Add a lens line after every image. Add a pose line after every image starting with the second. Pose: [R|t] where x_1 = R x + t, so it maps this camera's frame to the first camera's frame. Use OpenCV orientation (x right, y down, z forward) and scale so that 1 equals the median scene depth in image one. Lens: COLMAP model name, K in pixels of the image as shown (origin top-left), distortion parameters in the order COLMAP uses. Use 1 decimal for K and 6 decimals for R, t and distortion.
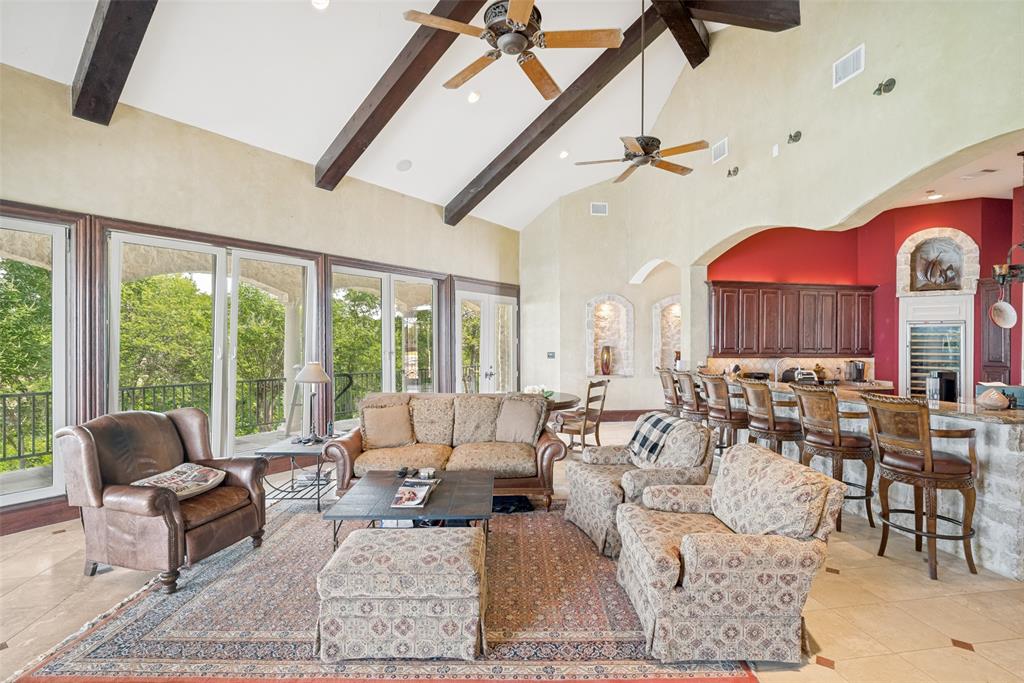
lens RADIAL K [[490.4, 0, 511.2], [0, 490.4, 338.7], [0, 0, 1]] dist [-0.000785, 0.001741]
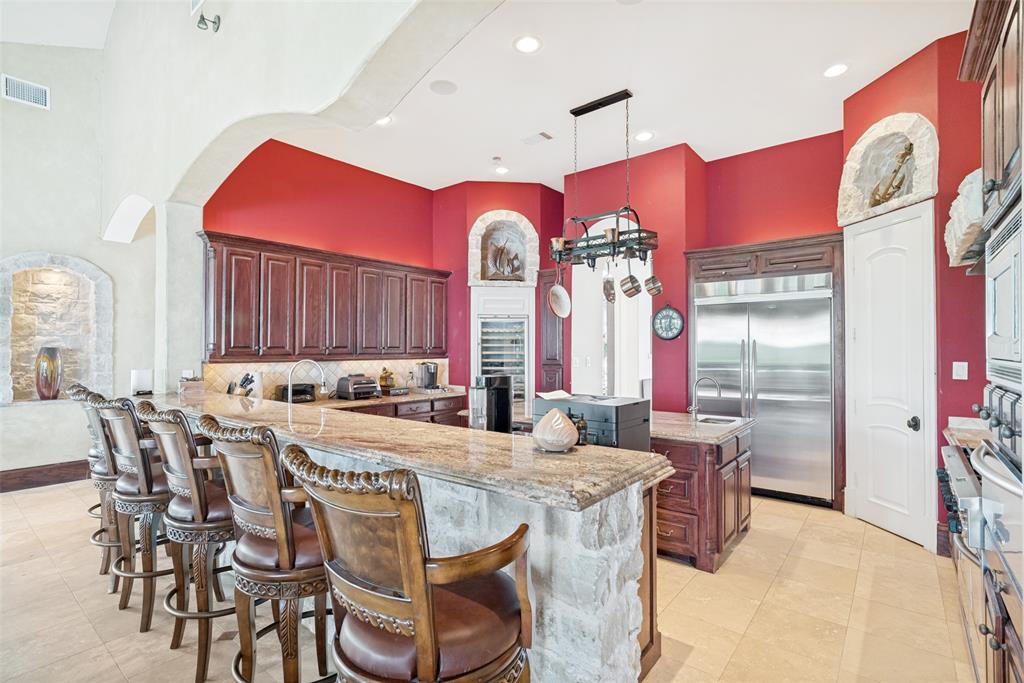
lens RADIAL K [[490.4, 0, 511.2], [0, 490.4, 338.7], [0, 0, 1]] dist [-0.000785, 0.001741]
pose [[0.763507, 0.006872, 0.645763, 0.300731], [0.001823, 0.999916, -0.012795, 0.017335], [-0.645797, 0.010946, 0.763431, 0.312355]]
